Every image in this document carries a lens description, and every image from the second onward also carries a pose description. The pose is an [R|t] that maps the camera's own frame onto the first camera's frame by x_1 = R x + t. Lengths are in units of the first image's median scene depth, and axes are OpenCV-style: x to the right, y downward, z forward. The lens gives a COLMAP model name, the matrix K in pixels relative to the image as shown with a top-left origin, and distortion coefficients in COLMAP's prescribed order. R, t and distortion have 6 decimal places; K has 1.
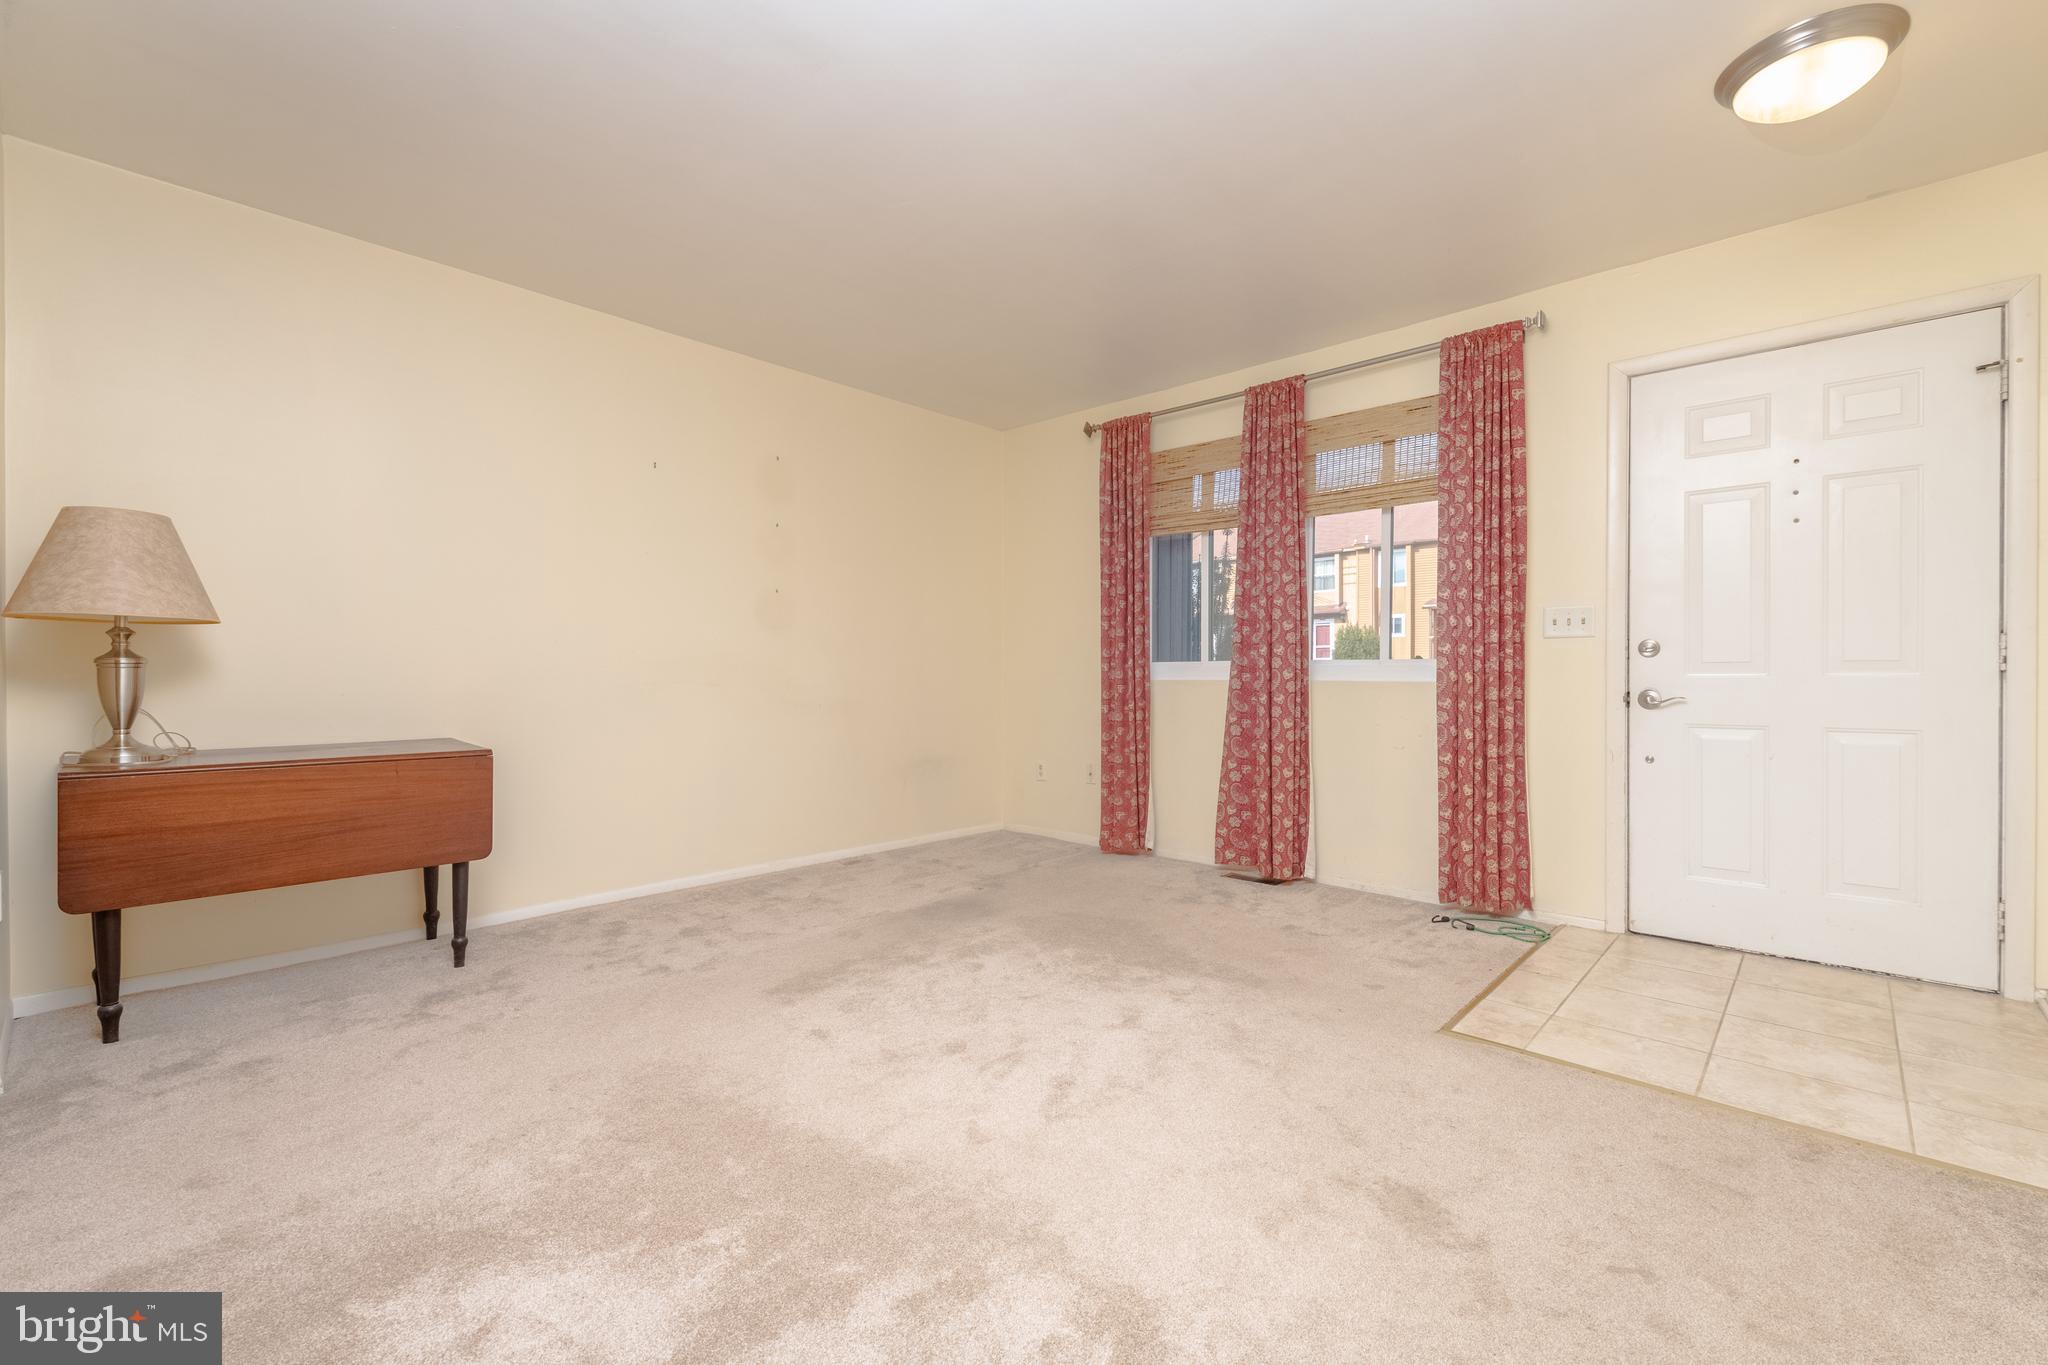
lens RADIAL K [[853.0, 0, 1066.2], [0, 853.0, 685.4], [0, 0, 1]] dist [0.020482, -0.007665]
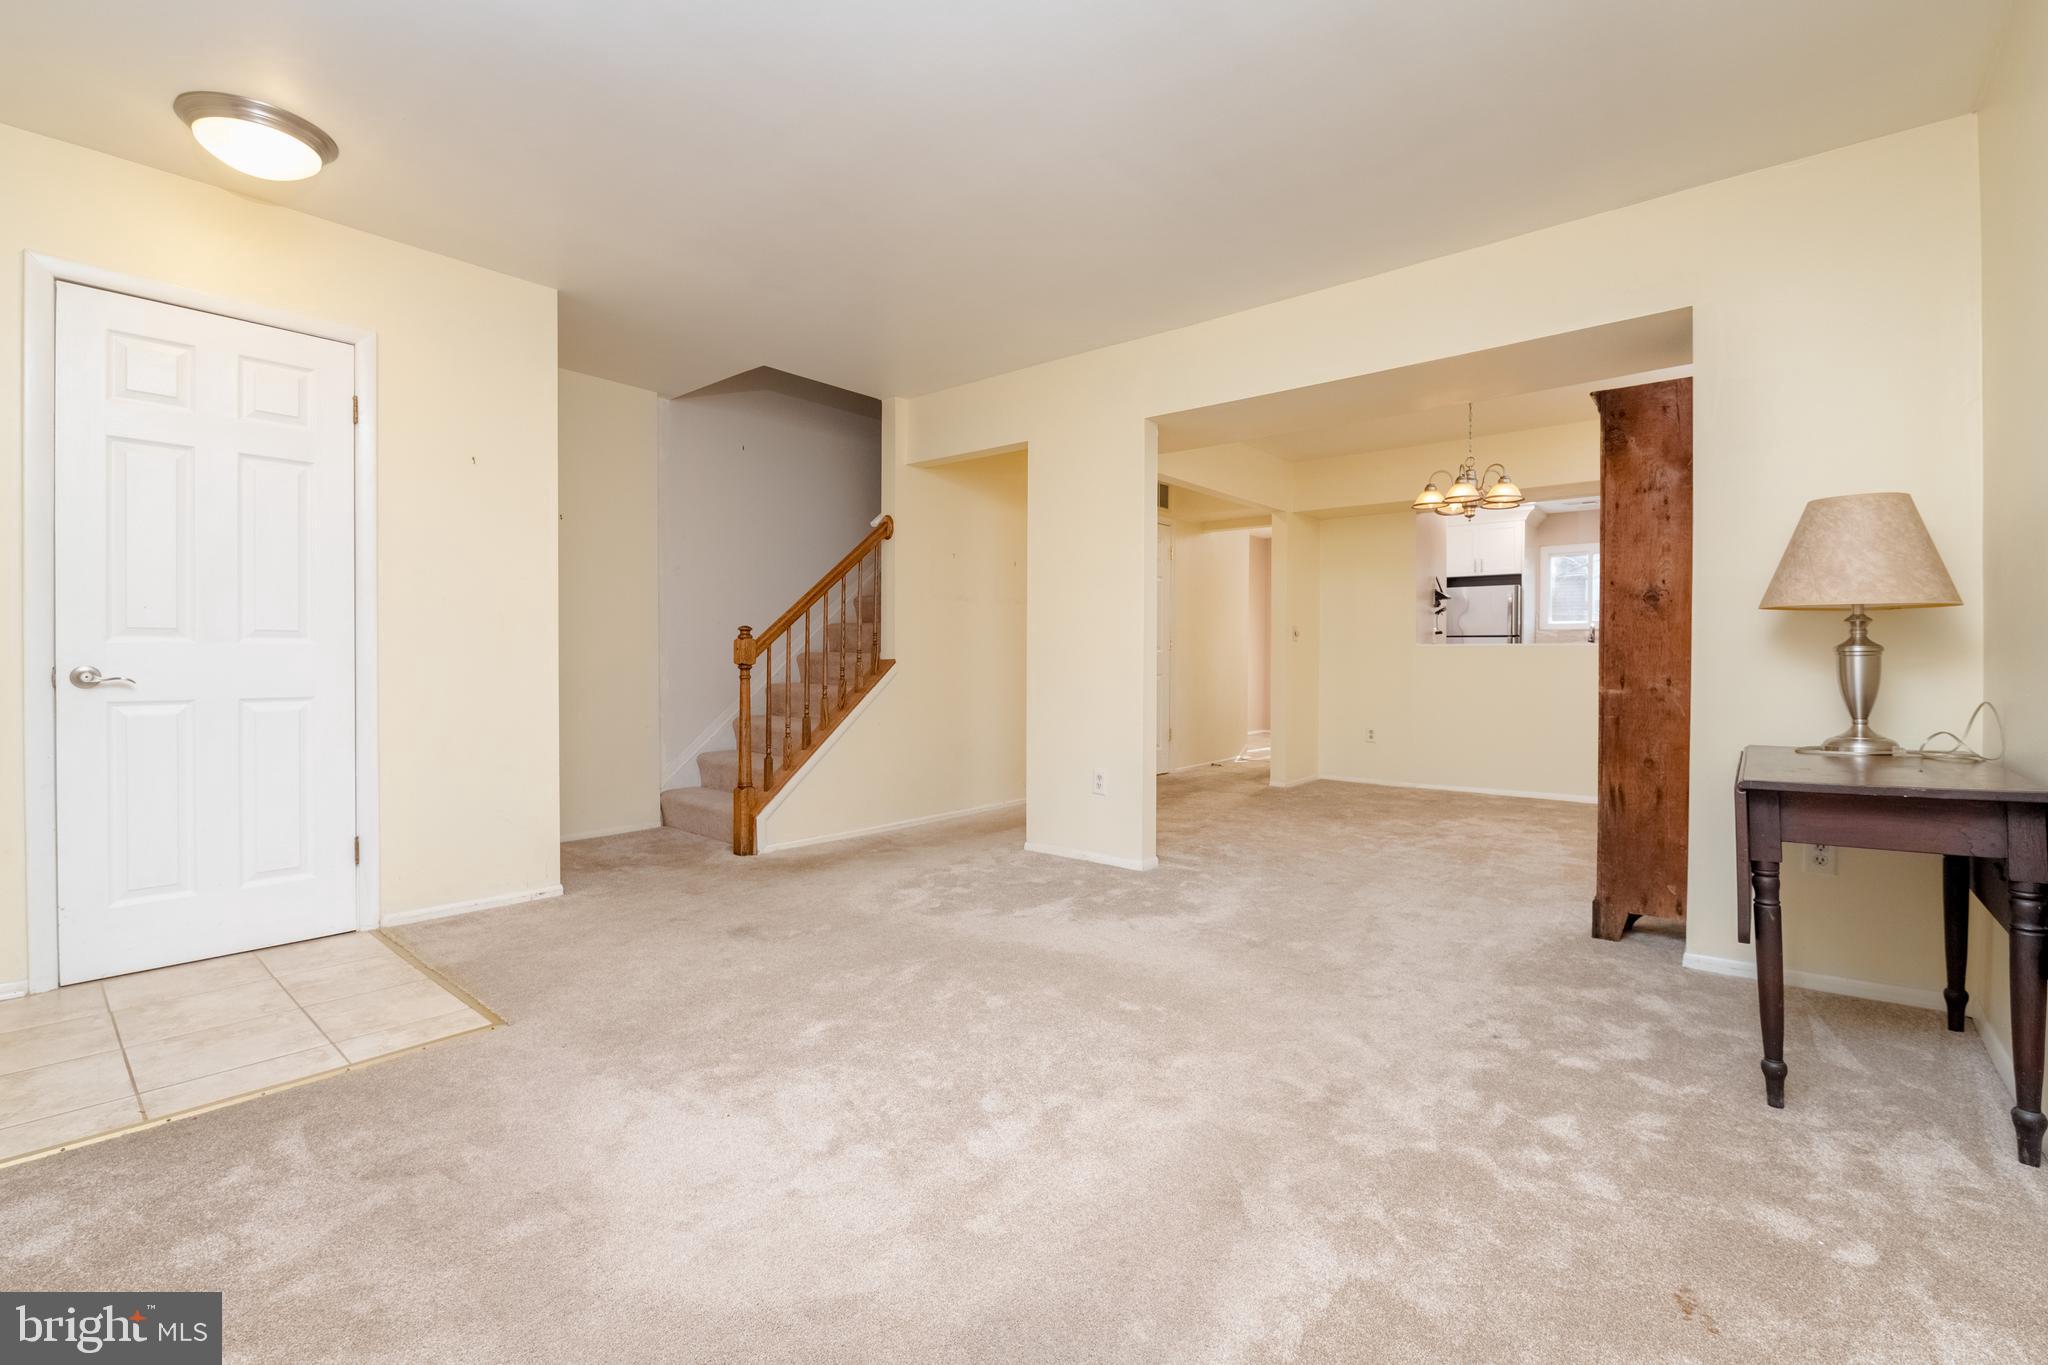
lens RADIAL K [[878.8, 0, 1021.6], [0, 878.8, 668.9], [0, 0, 1]] dist [-0.002355, -0.013666]
pose [[-0.999857, -0.001958, -0.016803, -0.080936], [-0.002291, 0.999800, 0.019857, -0.014262], [0.016761, 0.019892, -0.999662, 1.198804]]
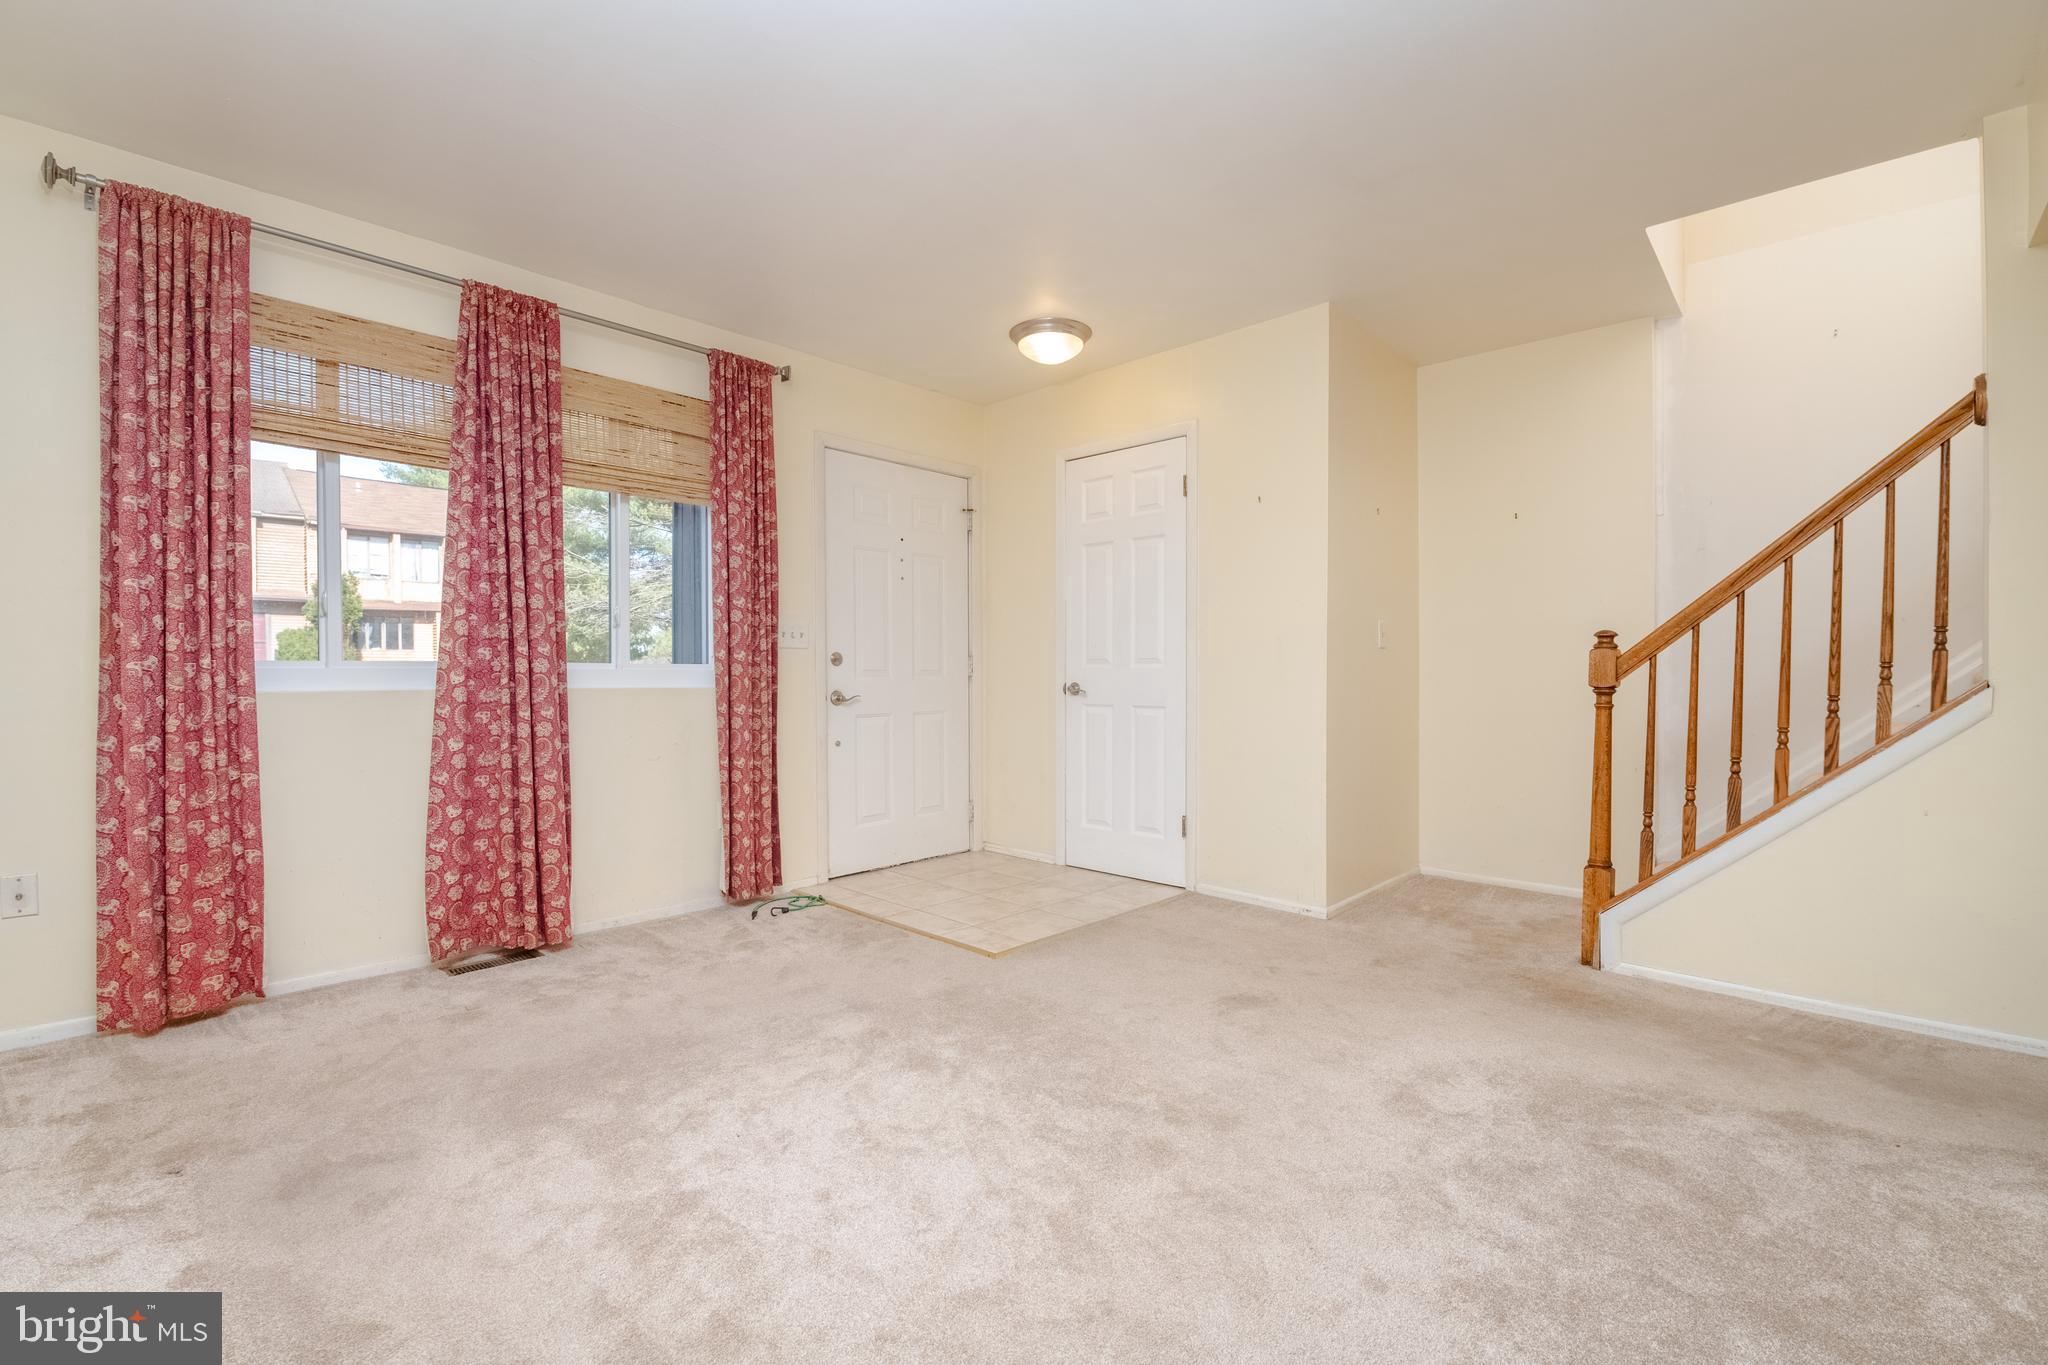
lens RADIAL K [[865.7, 0, 1039.4], [0, 865.7, 685.4], [0, 0, 1]] dist [-0.004340, -0.008160]
pose [[0.036083, -0.014261, 0.999247, -0.516240], [0.011801, 0.999835, 0.013843, -0.014397], [-0.999279, 0.011292, 0.036245, 0.528509]]
